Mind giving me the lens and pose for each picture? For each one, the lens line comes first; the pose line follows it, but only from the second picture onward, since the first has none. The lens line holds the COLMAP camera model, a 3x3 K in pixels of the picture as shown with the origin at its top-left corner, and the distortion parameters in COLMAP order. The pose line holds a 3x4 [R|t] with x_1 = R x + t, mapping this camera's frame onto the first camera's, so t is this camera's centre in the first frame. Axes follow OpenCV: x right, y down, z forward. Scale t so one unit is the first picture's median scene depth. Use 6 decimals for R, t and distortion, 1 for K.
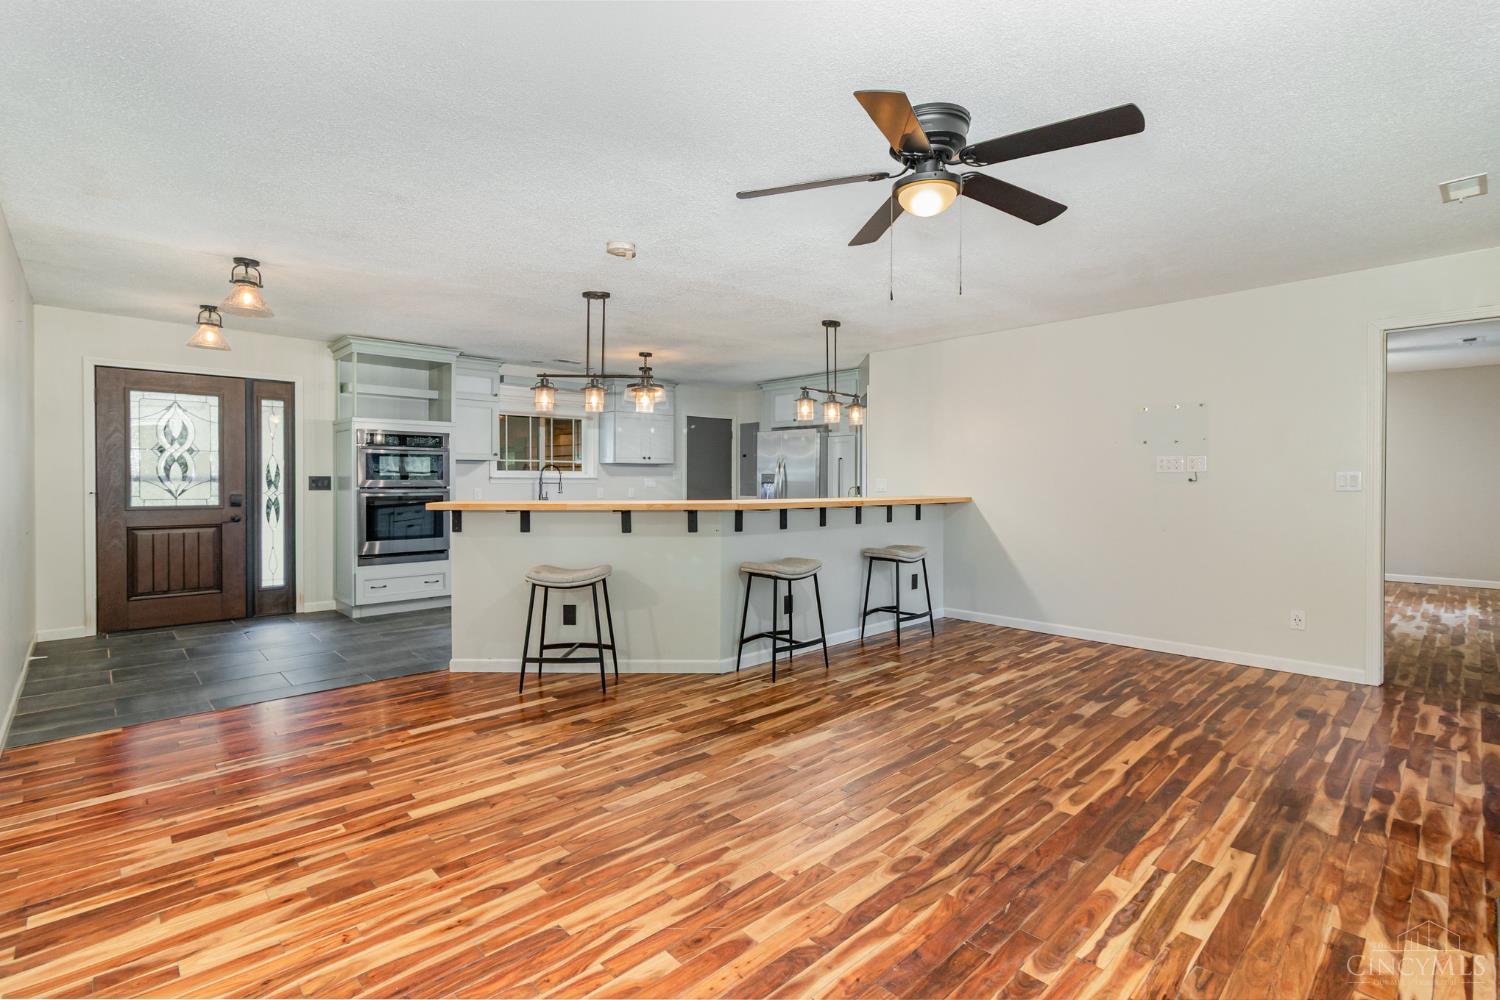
lens RADIAL K [[692.8, 0, 753.2], [0, 692.8, 493.8], [0, 0, 1]] dist [0.003062, -0.000631]
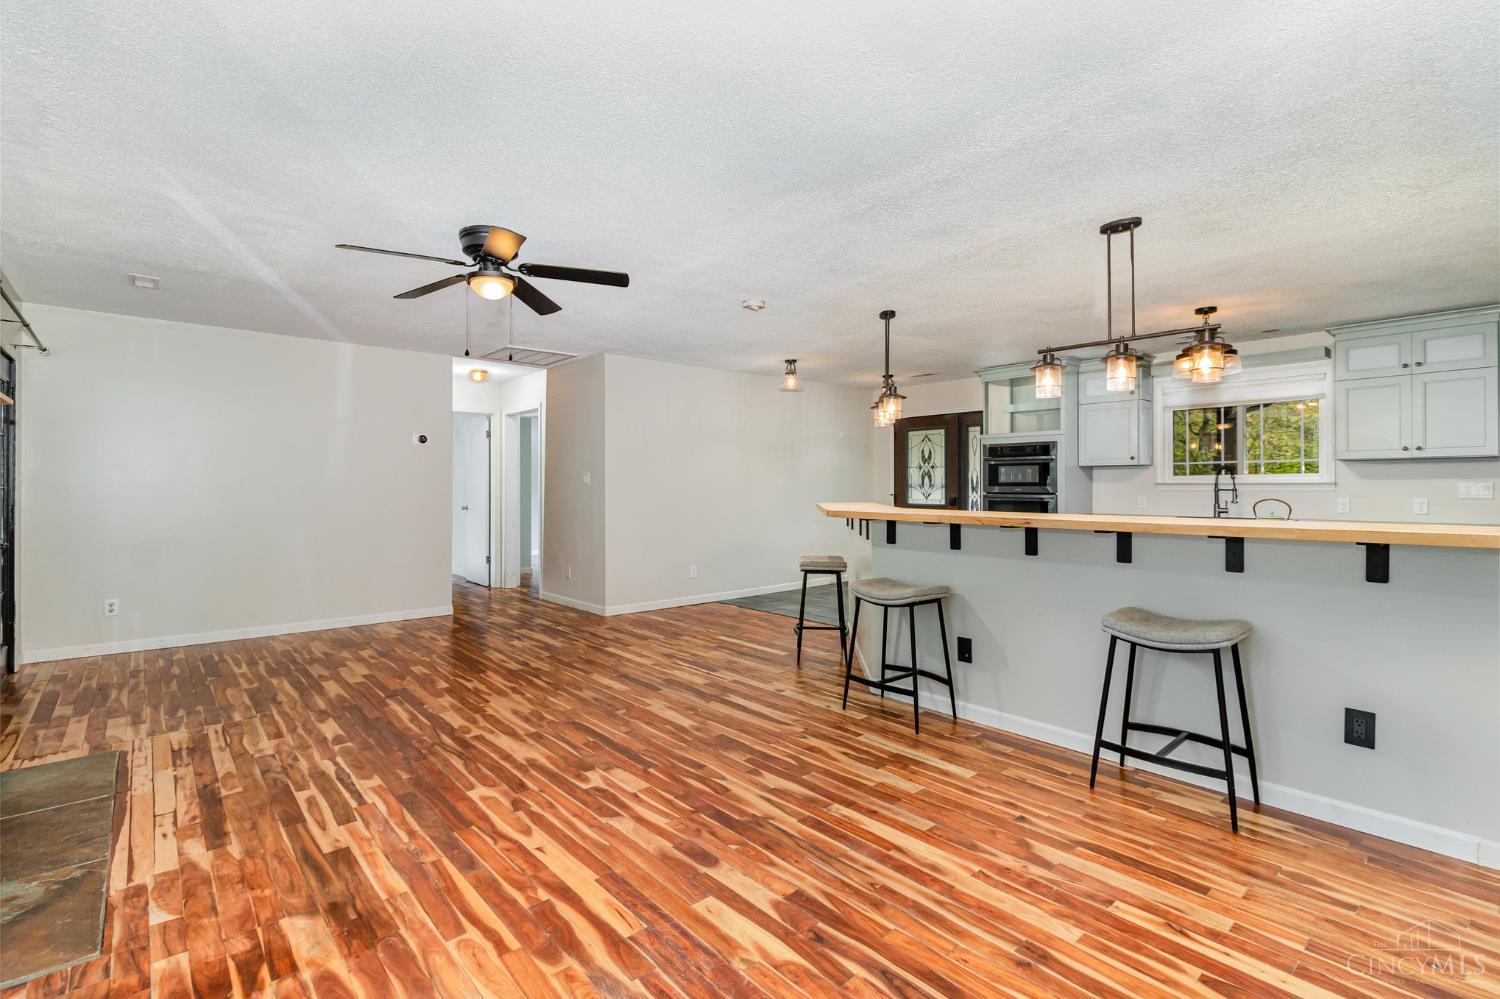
lens RADIAL K [[692.8, 0, 750.1], [0, 692.8, 489.4], [0, 0, 1]] dist [0.003062, -0.000631]
pose [[-0.046613, 0.003860, -0.998906, 1.455319], [-0.019054, 0.999807, 0.004752, -0.027978], [0.998731, 0.019255, -0.046530, 1.412470]]
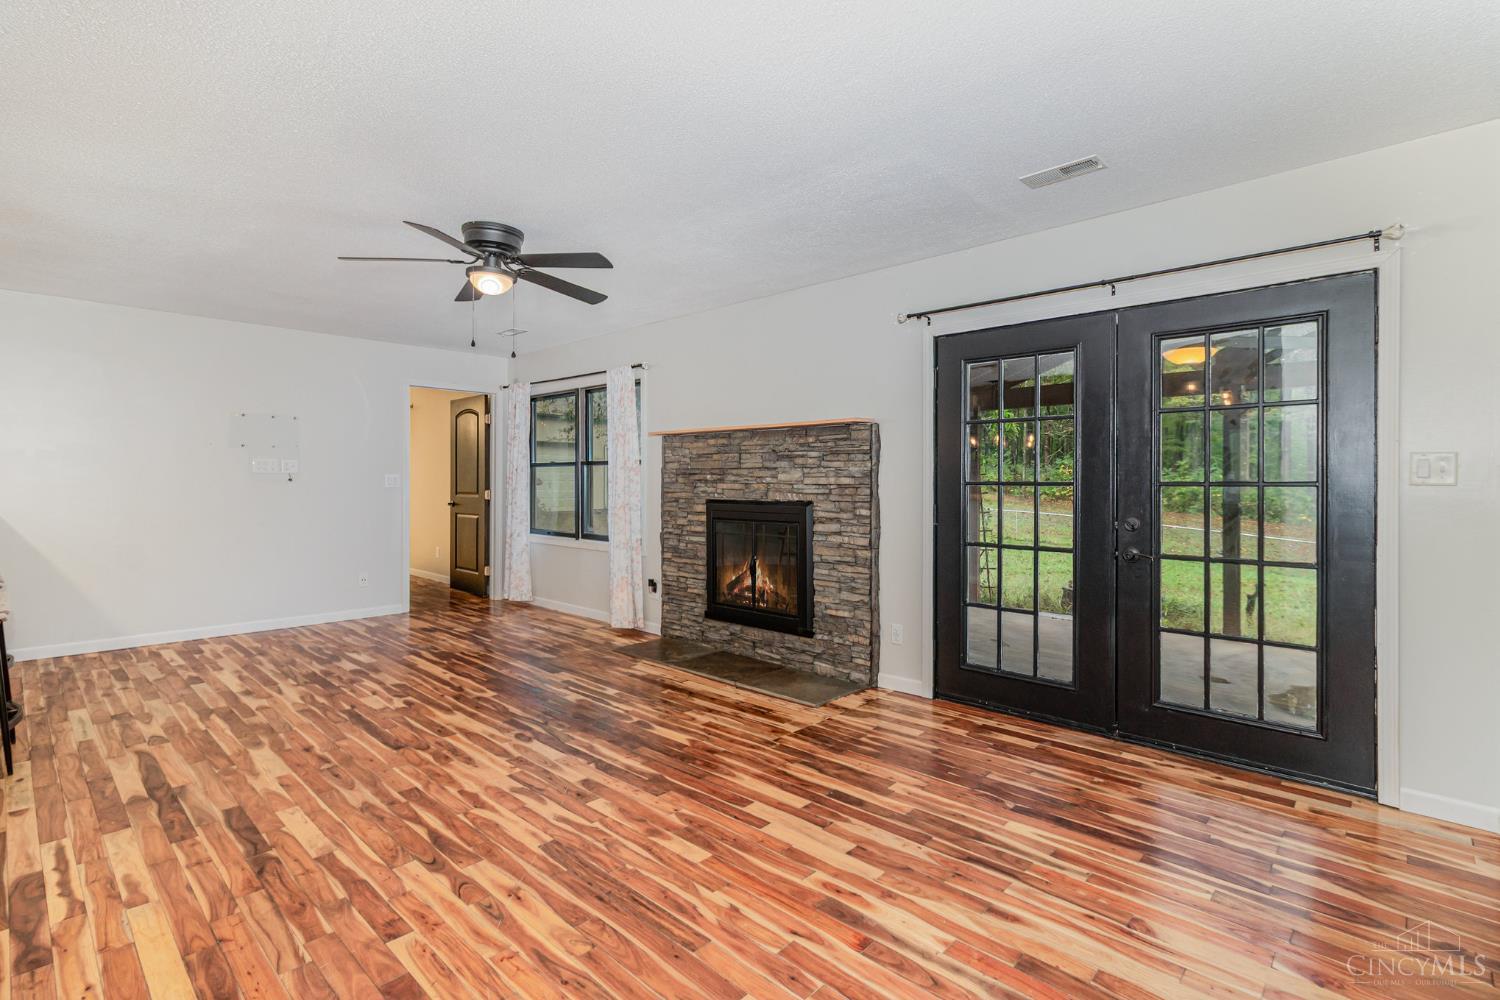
lens RADIAL K [[692.8, 0, 748.4], [0, 692.8, 493.2], [0, 0, 1]] dist [0.003062, -0.000631]
pose [[-0.050008, -0.015474, 0.998629, -1.048411], [0.016493, 0.999731, 0.016317, -0.002177], [-0.998613, 0.017286, -0.049739, 0.482837]]
